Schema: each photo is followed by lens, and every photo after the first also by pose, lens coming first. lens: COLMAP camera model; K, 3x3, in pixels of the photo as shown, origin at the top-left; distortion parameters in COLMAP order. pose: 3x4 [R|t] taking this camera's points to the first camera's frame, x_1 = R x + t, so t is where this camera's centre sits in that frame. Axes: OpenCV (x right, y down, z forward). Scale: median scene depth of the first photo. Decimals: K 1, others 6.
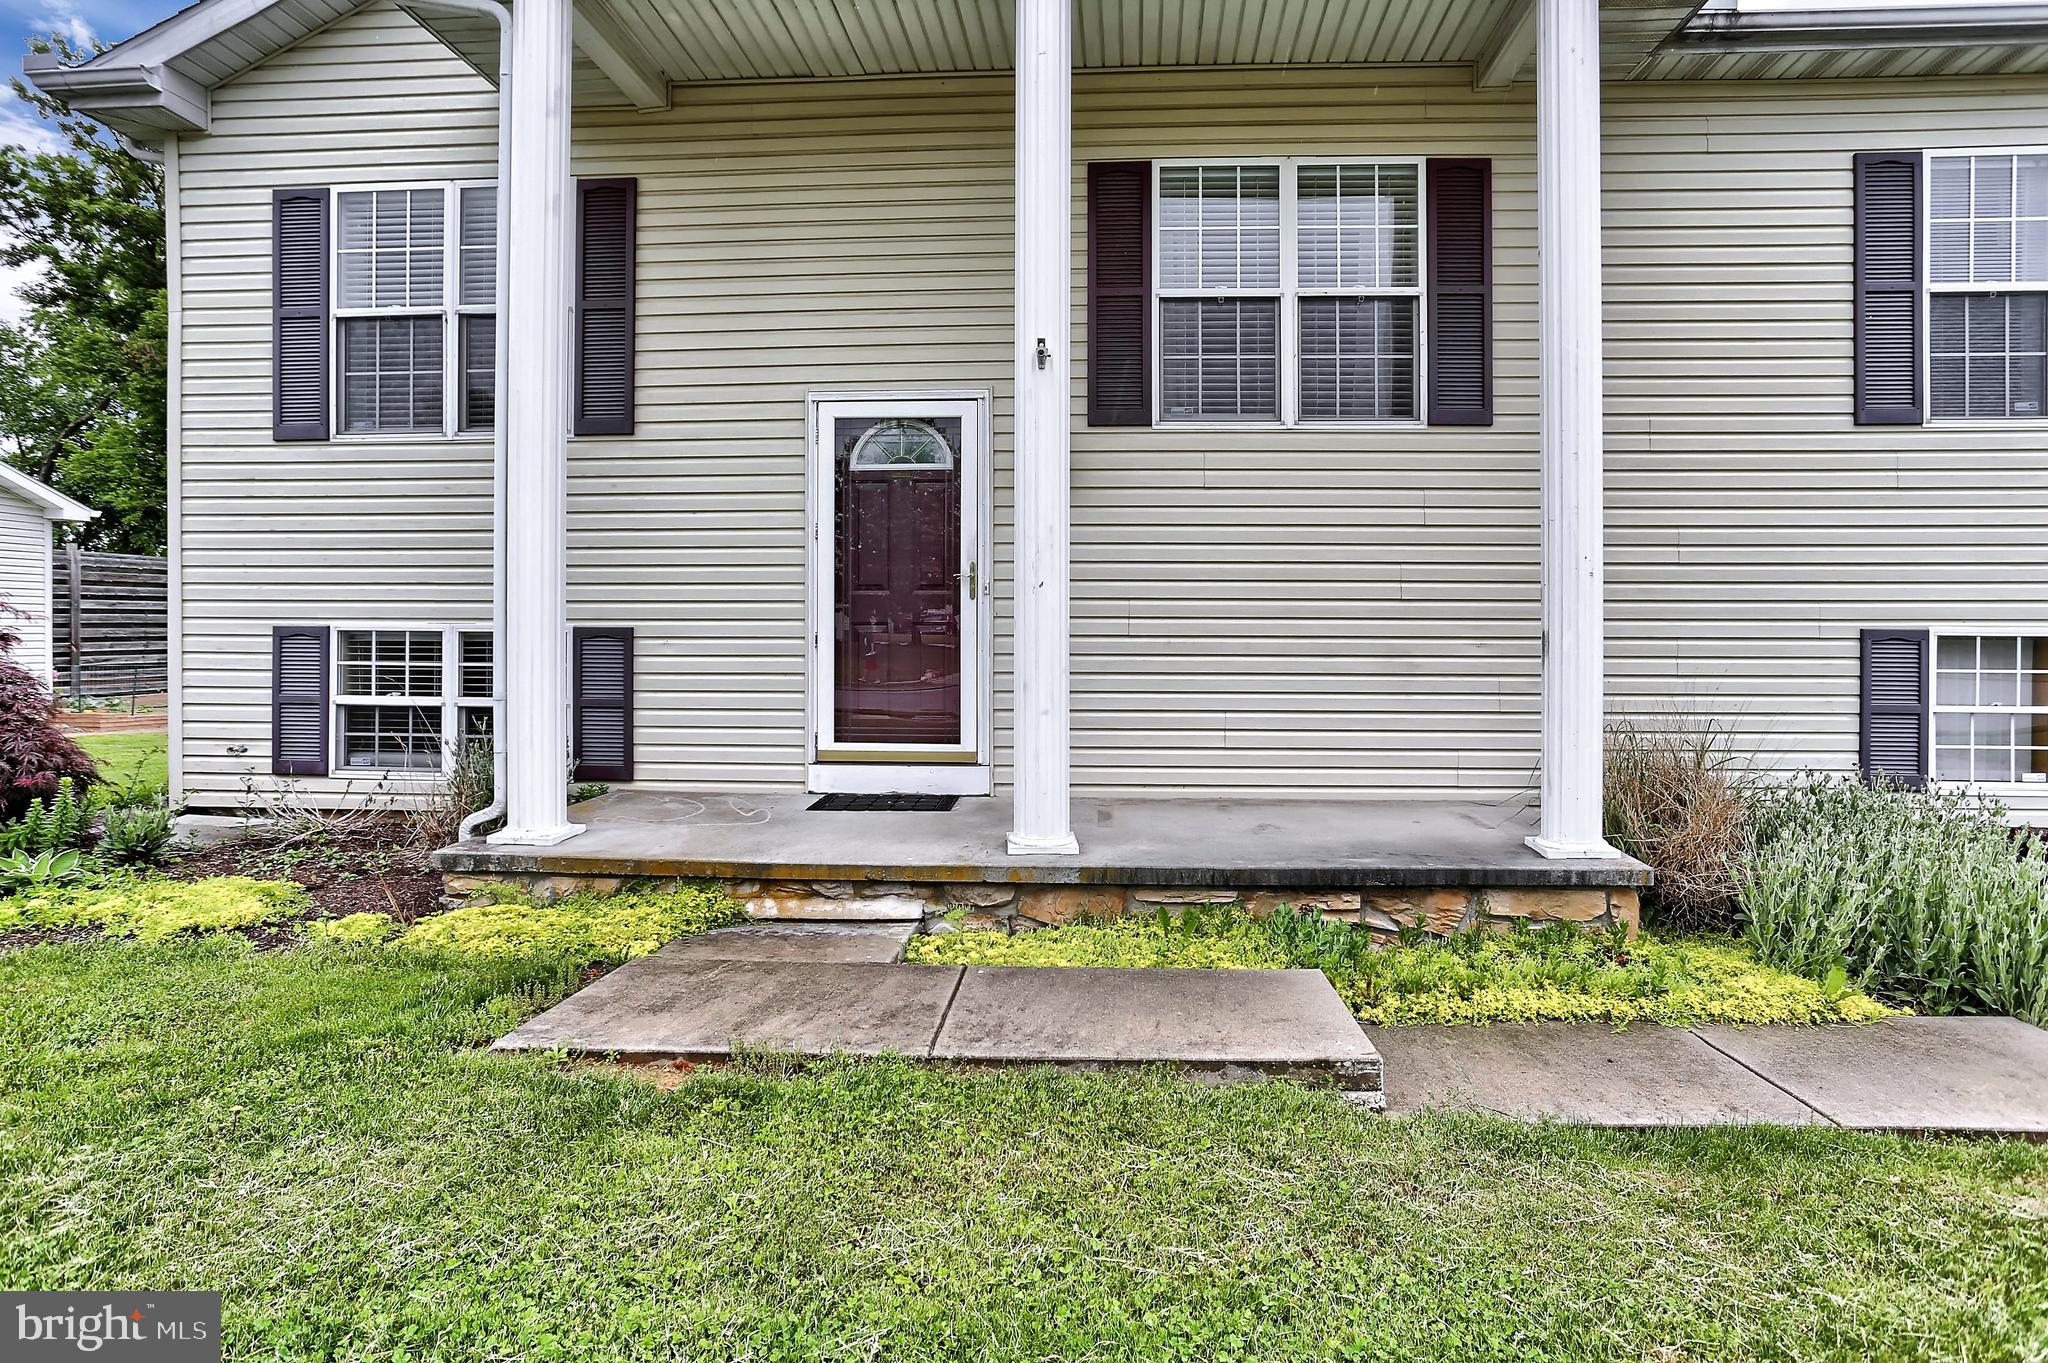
lens RADIAL K [[1105.3, 0, 1025.5], [0, 1105.3, 632.7], [0, 0, 1]] dist [-0.032069, 0.001268]
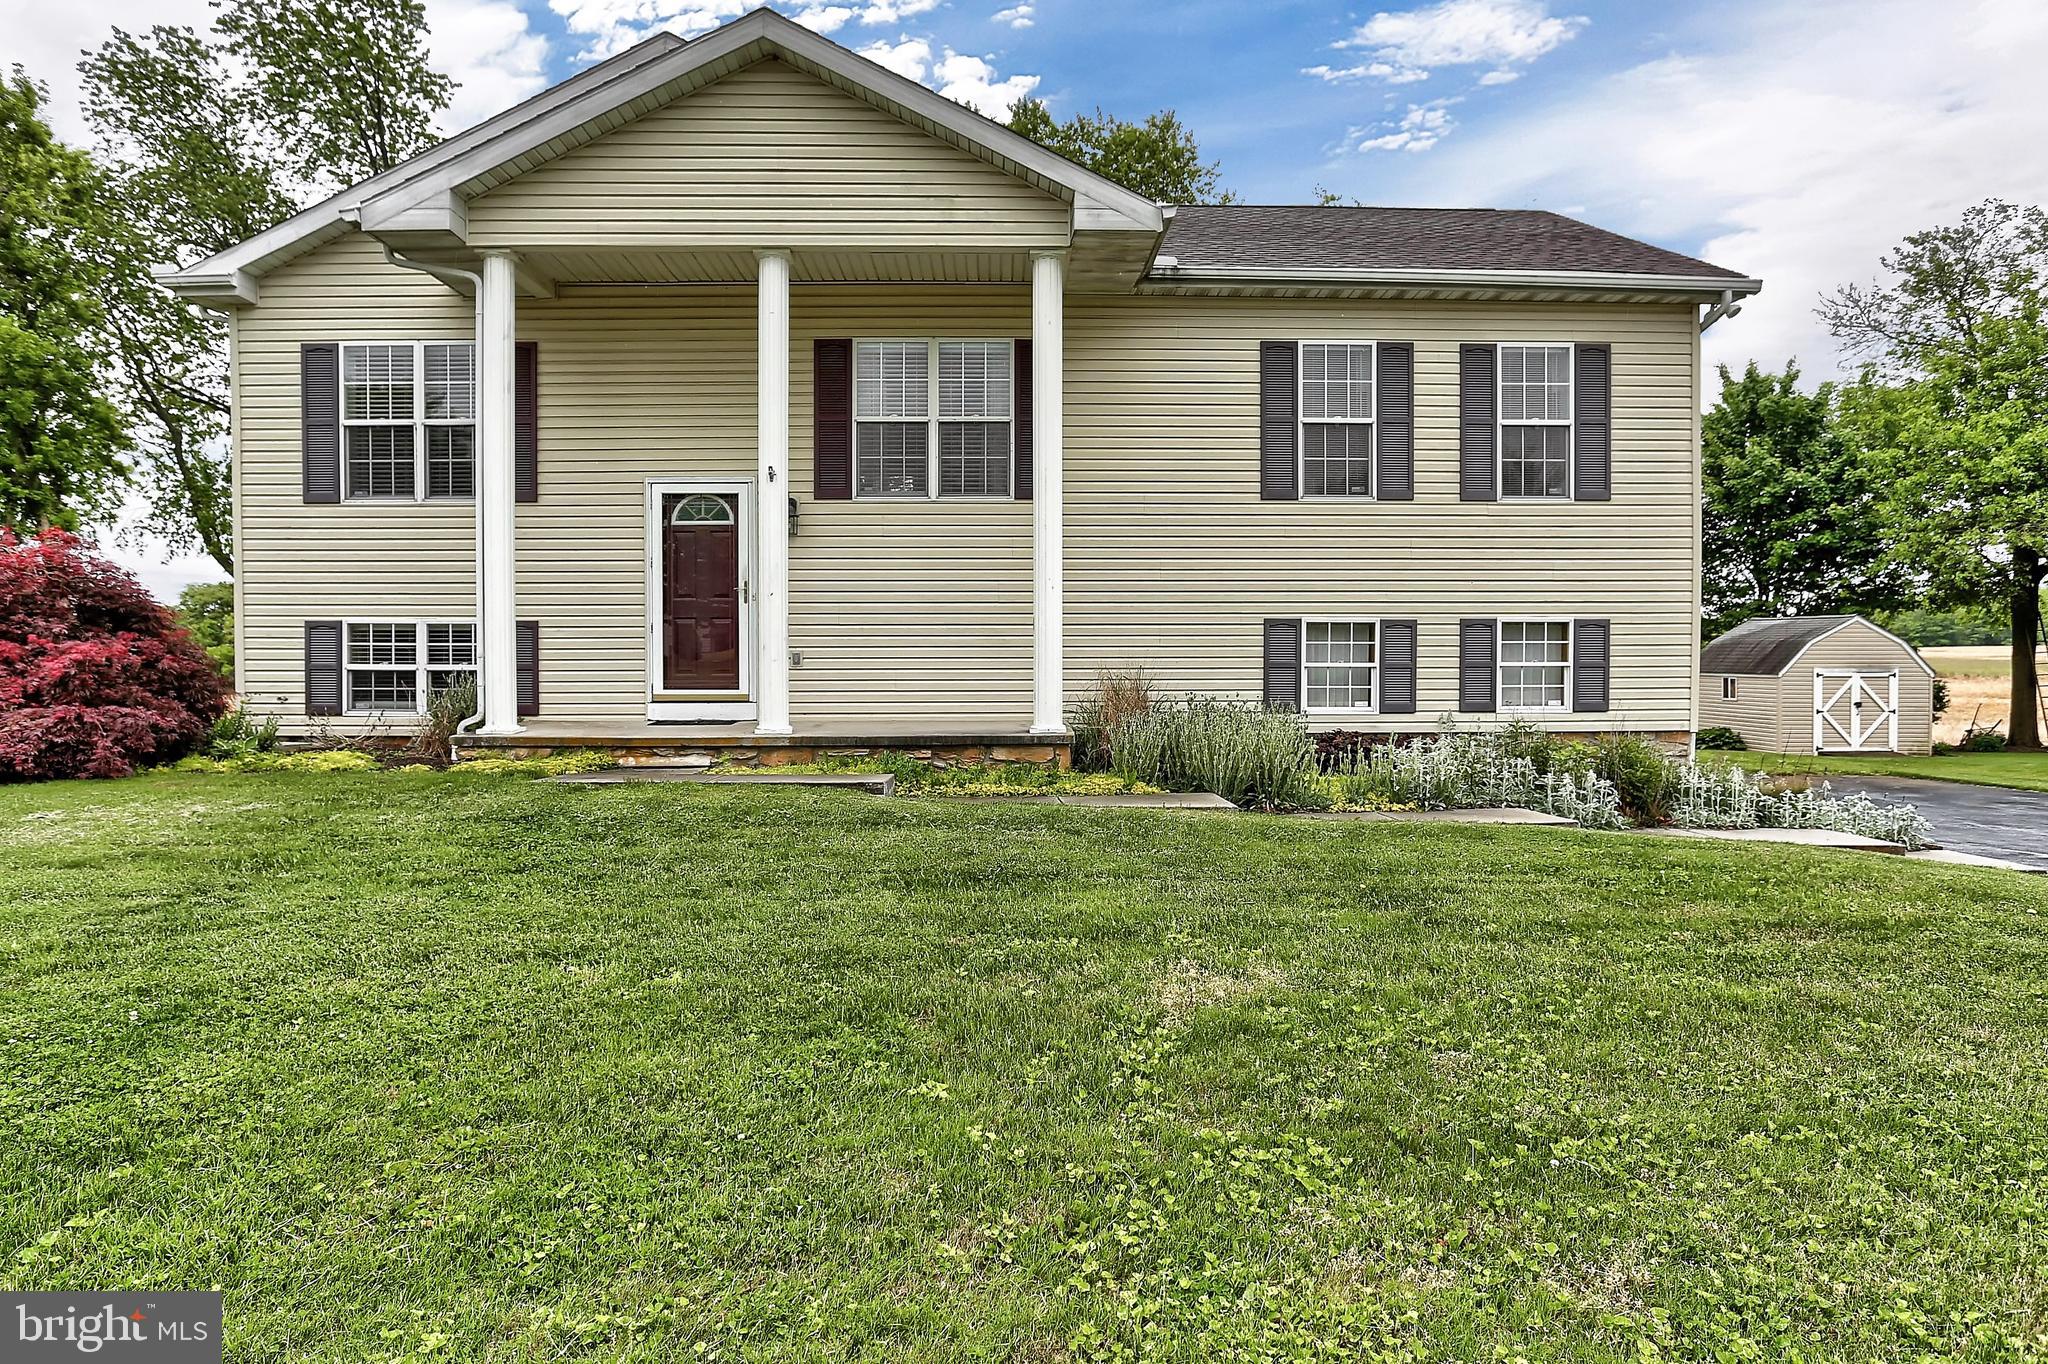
lens RADIAL K [[1283.1, 0, 942.9], [0, 1283.1, 674.8], [0, 0, 1]] dist [-0.042022, 0.000469]
pose [[0.998746, -0.004333, 0.049874, 0.153555], [0.003279, 0.999770, 0.021209, 0.039111], [-0.049954, -0.021019, 0.998530, -0.959844]]
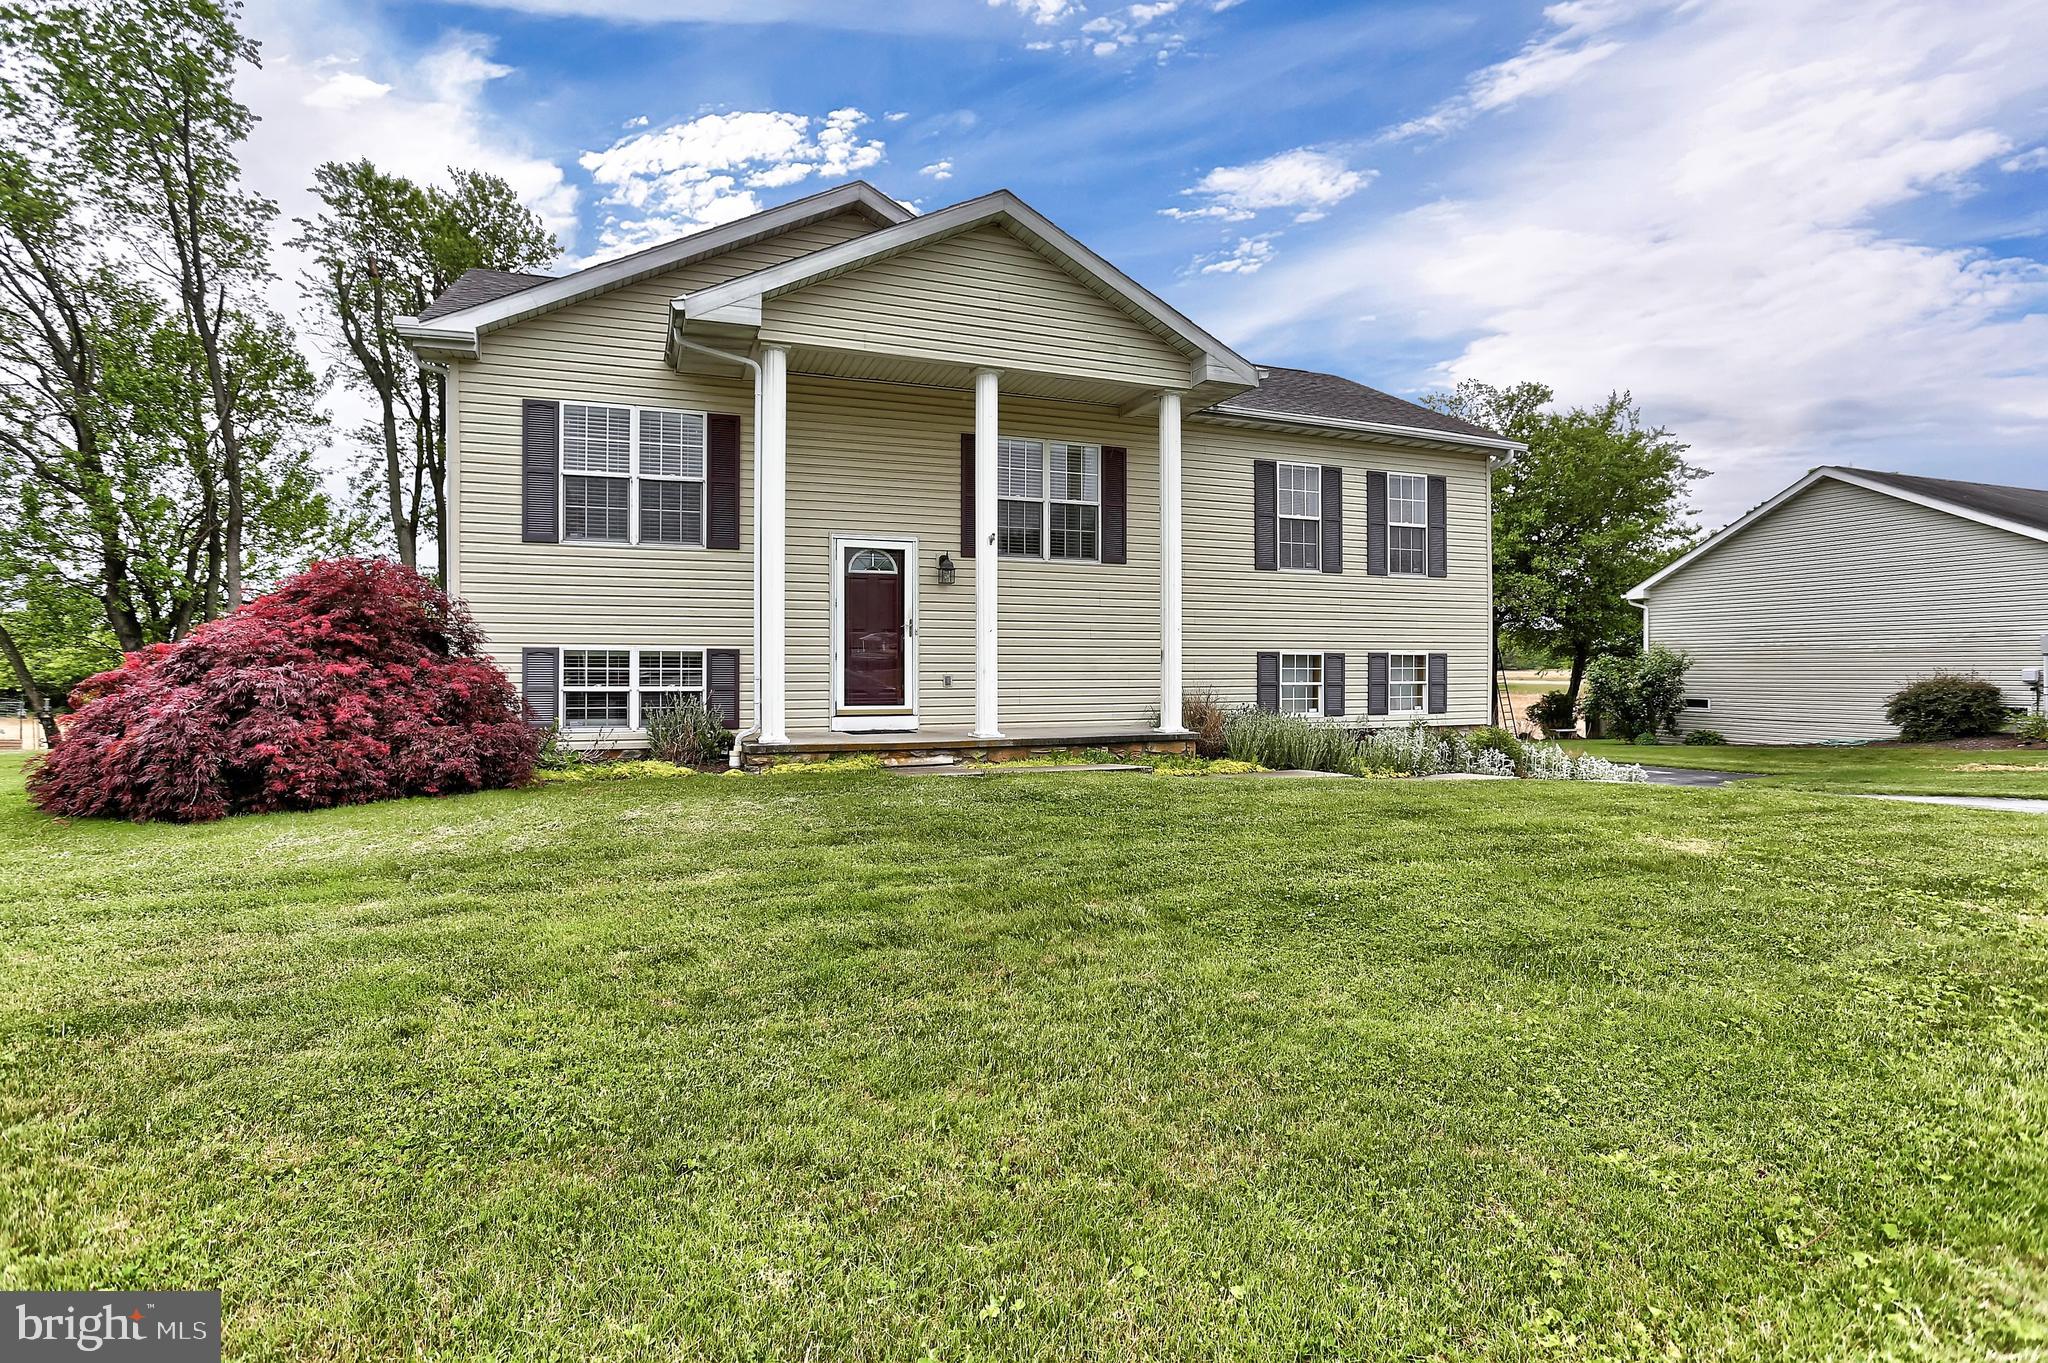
lens RADIAL K [[1113.1, 0, 980.6], [0, 1113.1, 676.6], [0, 0, 1]] dist [-0.057783, 0.030354]
pose [[0.909471, -0.004545, 0.415742, -0.819599], [0.003540, 0.999989, 0.003190, 0.040819], [-0.415752, -0.001429, 0.909477, -0.997220]]
